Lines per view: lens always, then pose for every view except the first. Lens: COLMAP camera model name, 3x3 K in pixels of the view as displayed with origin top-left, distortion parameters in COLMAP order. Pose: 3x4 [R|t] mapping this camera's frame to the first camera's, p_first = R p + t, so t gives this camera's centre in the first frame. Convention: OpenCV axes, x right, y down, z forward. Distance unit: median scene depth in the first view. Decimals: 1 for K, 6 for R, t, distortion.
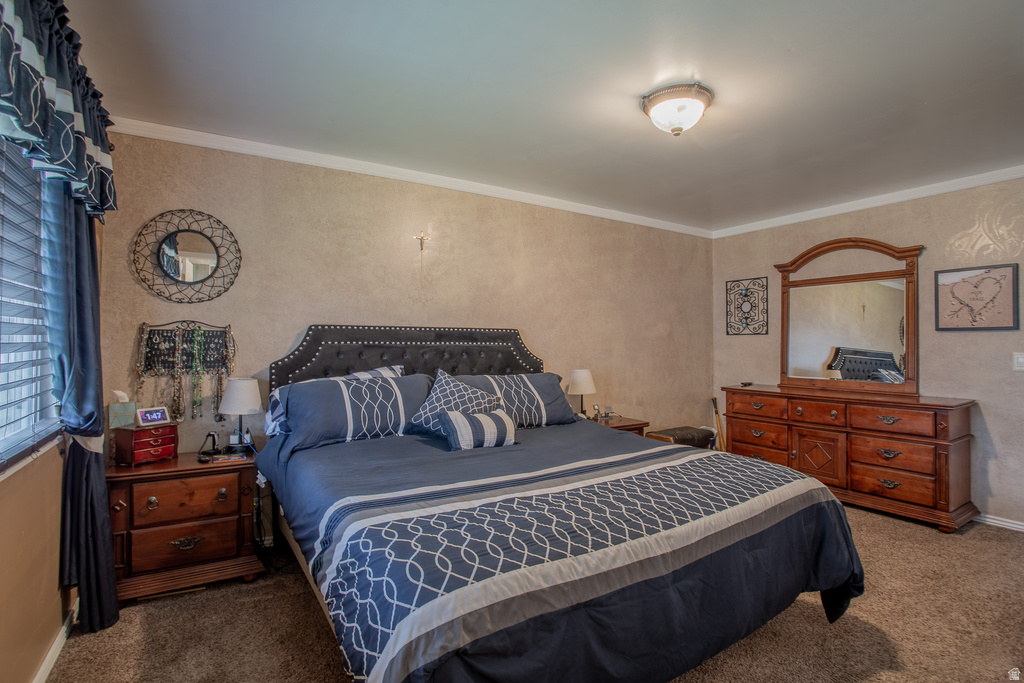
lens RADIAL K [[499.1, 0, 511.5], [0, 499.1, 340.1], [0, 0, 1]] dist [-0.067977, 0.023681]
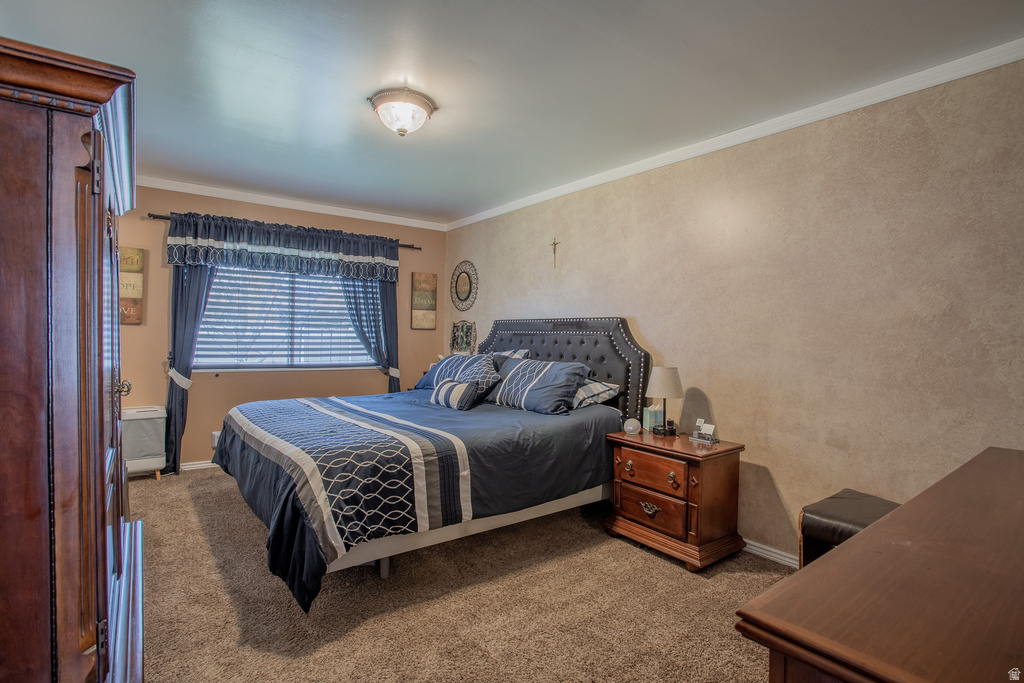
lens RADIAL K [[499.1, 0, 509.4], [0, 499.1, 341.2], [0, 0, 1]] dist [-0.067977, 0.023681]
pose [[0.096769, 0.009399, -0.995262, 1.037621], [-0.006633, 0.999939, 0.008799, 0.018007], [0.995285, 0.005750, 0.096826, 0.814837]]
